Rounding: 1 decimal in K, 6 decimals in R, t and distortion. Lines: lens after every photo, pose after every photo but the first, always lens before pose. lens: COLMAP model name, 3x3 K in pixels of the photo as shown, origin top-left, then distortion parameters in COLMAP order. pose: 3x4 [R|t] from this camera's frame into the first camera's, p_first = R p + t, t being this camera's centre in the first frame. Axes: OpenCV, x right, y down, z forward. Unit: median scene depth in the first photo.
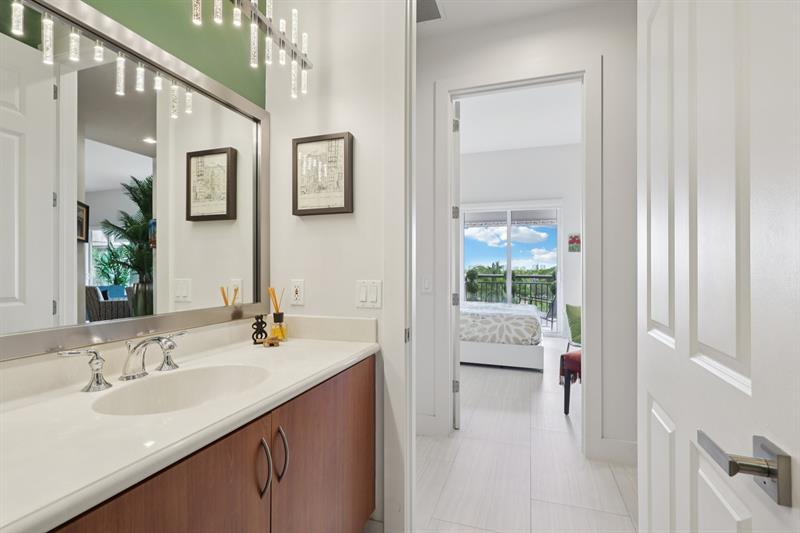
lens RADIAL K [[376.9, 0, 398.6], [0, 376.9, 273.1], [0, 0, 1]] dist [-0.011872, -0.000082]
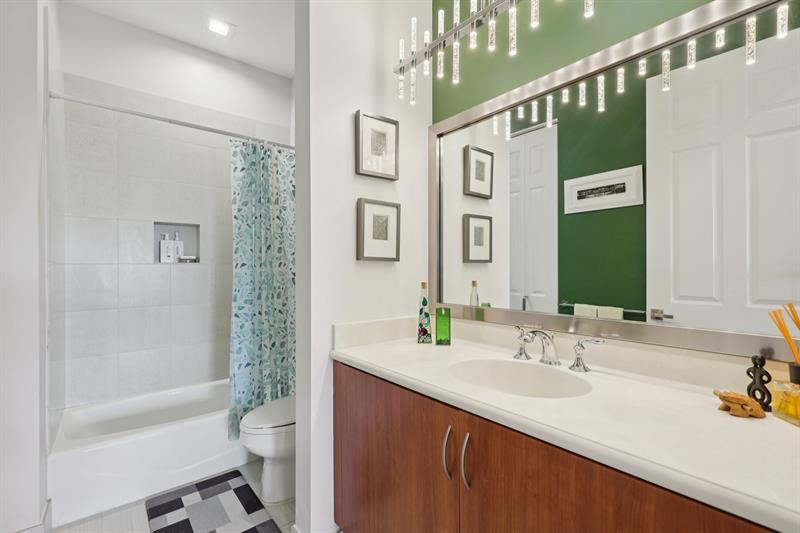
lens RADIAL K [[367.9, 0, 400.0], [0, 367.9, 266.5], [0, 0, 1]] dist [-0.000646, 0.000224]
pose [[-0.539009, -0.007751, -0.842264, 0.493965], [-0.010116, 0.999945, -0.002729, -0.017373], [0.842239, 0.007050, -0.539058, 1.149266]]
